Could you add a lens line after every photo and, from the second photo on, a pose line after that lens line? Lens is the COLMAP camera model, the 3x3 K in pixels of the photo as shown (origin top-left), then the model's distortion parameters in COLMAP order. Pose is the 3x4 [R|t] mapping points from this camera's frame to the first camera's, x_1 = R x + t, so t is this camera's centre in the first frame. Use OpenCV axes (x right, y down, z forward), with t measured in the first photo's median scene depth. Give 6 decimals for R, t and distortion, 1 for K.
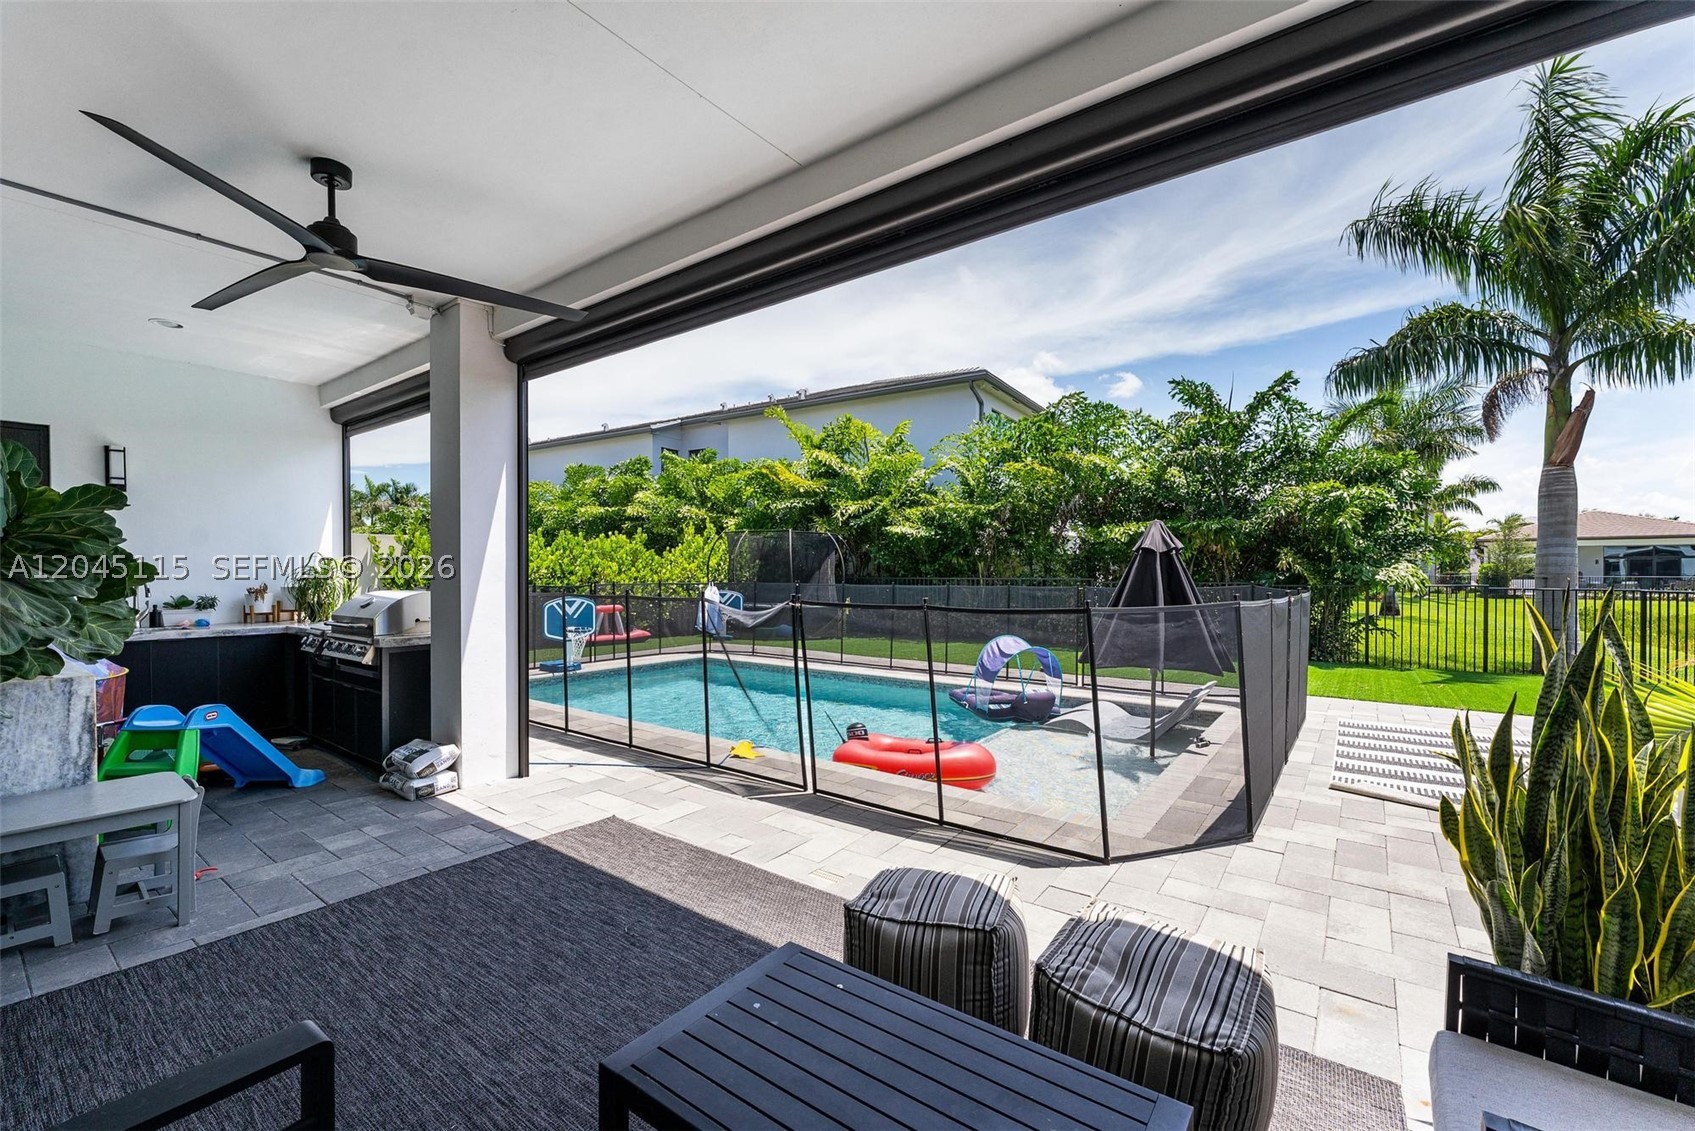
lens RADIAL K [[683.0, 0, 834.5], [0, 683.0, 580.0], [0, 0, 1]] dist [-0.000565, -0.000237]
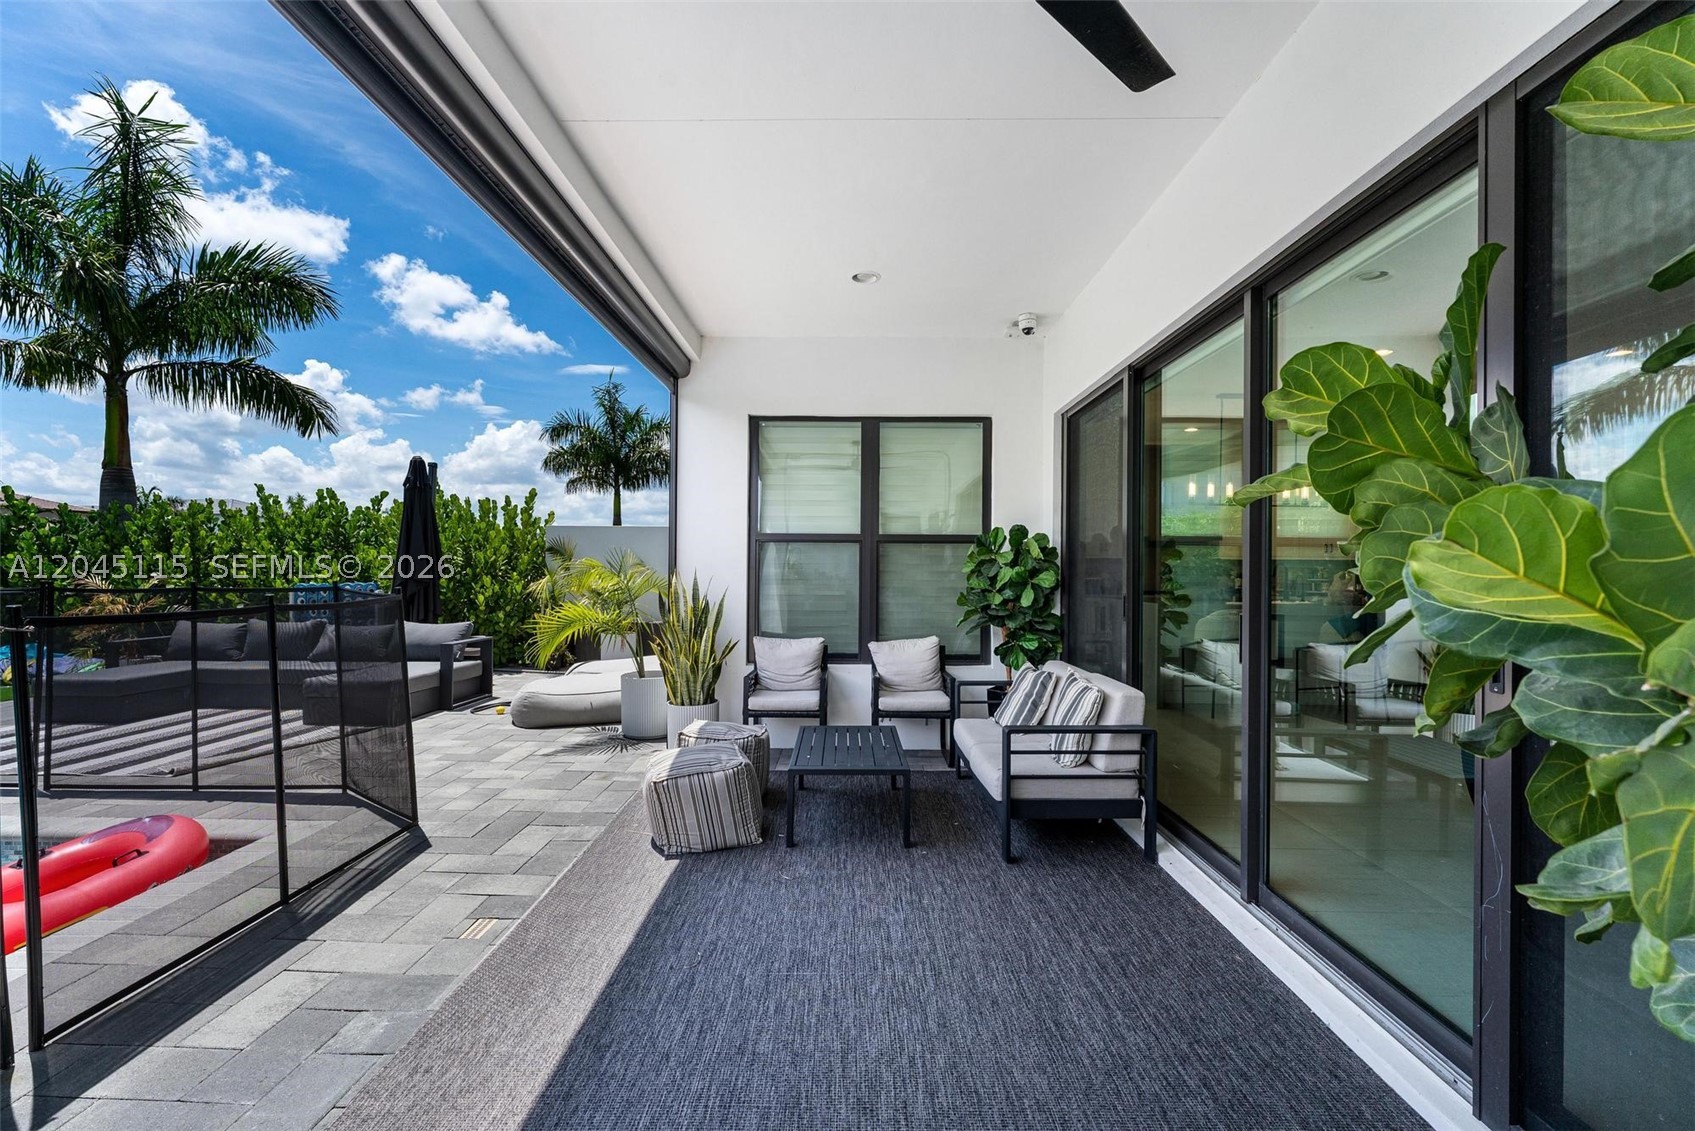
lens RADIAL K [[743.0, 0, 847.5], [0, 743.0, 565.5], [0, 0, 1]] dist [-0.000163, 0.000065]
pose [[-0.595207, 0.000067, 0.803572, -0.897812], [-0.000556, 1.000000, -0.000495, -0.000823], [-0.803572, -0.000742, -0.595207, 1.065289]]
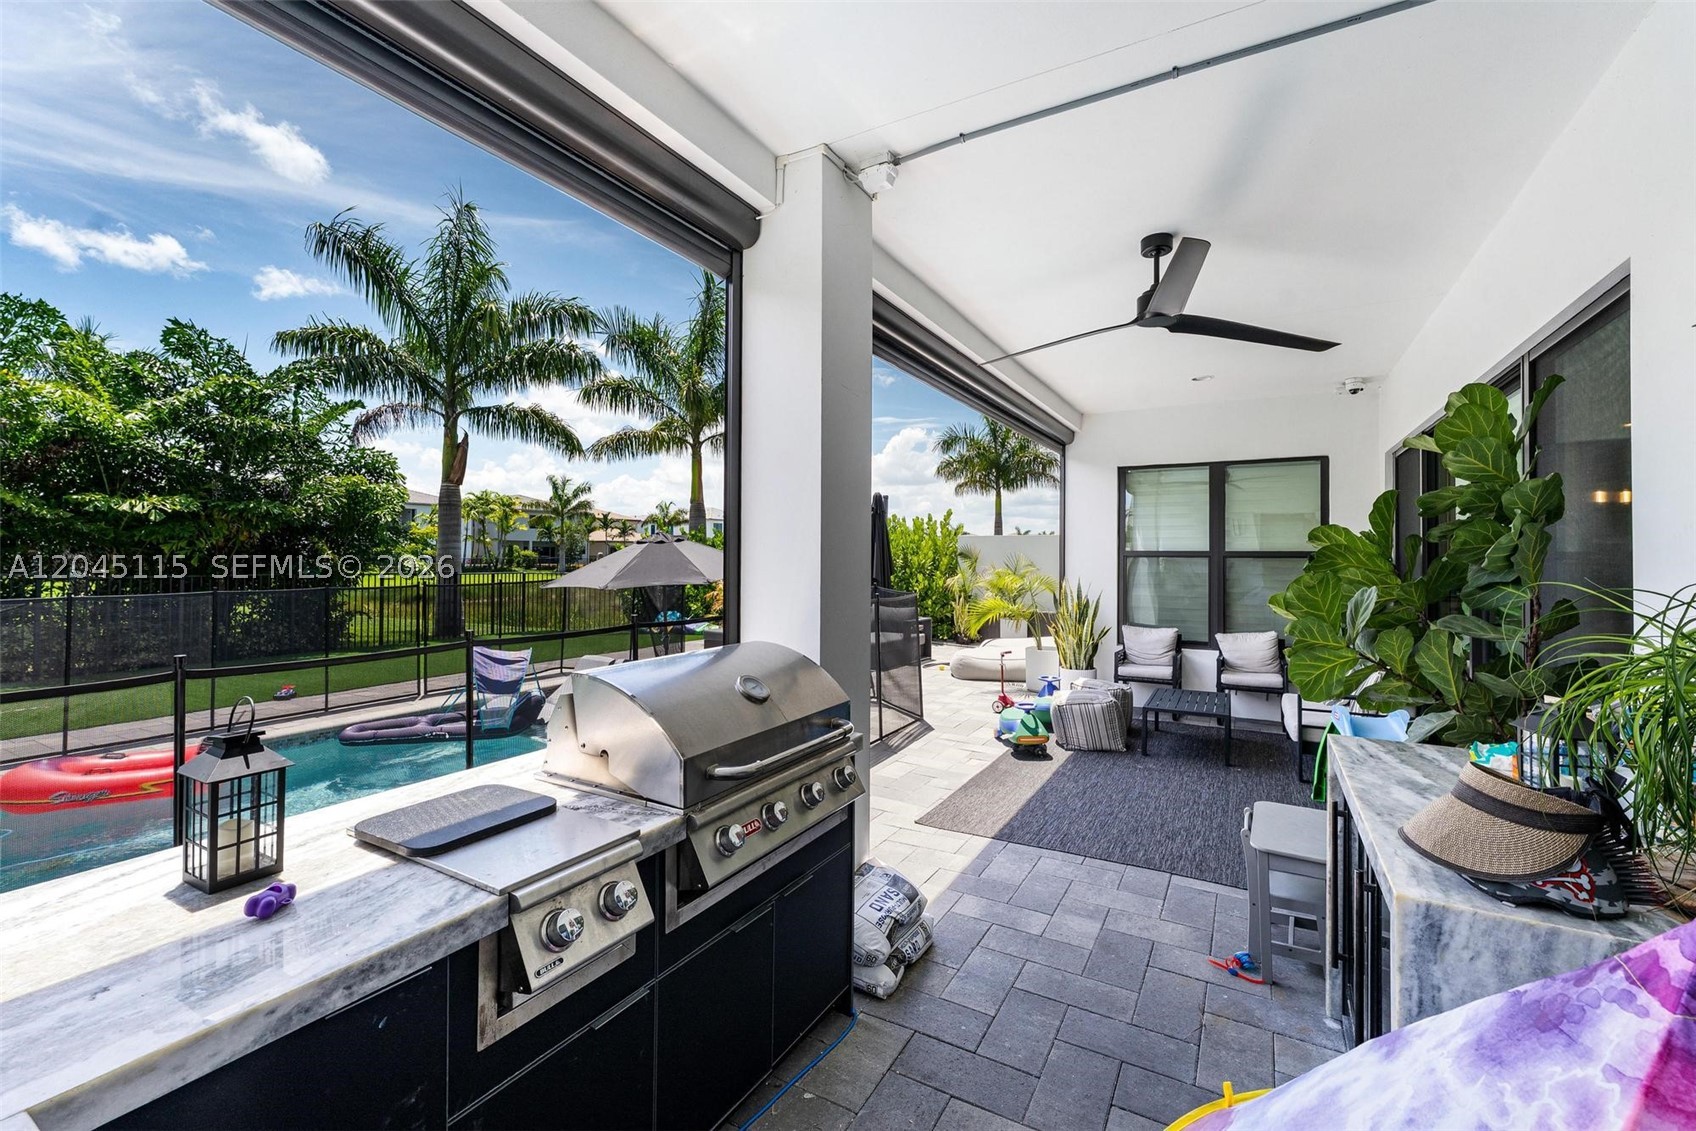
lens RADIAL K [[718.4, 0, 825.6], [0, 718.4, 551.2], [0, 0, 1]] dist [0.000207, -0.000003]
pose [[-0.108698, 0.006964, 0.994050, -1.550371], [0.002202, 0.999975, -0.006765, -0.059111], [-0.994072, 0.001454, -0.108710, 1.401075]]
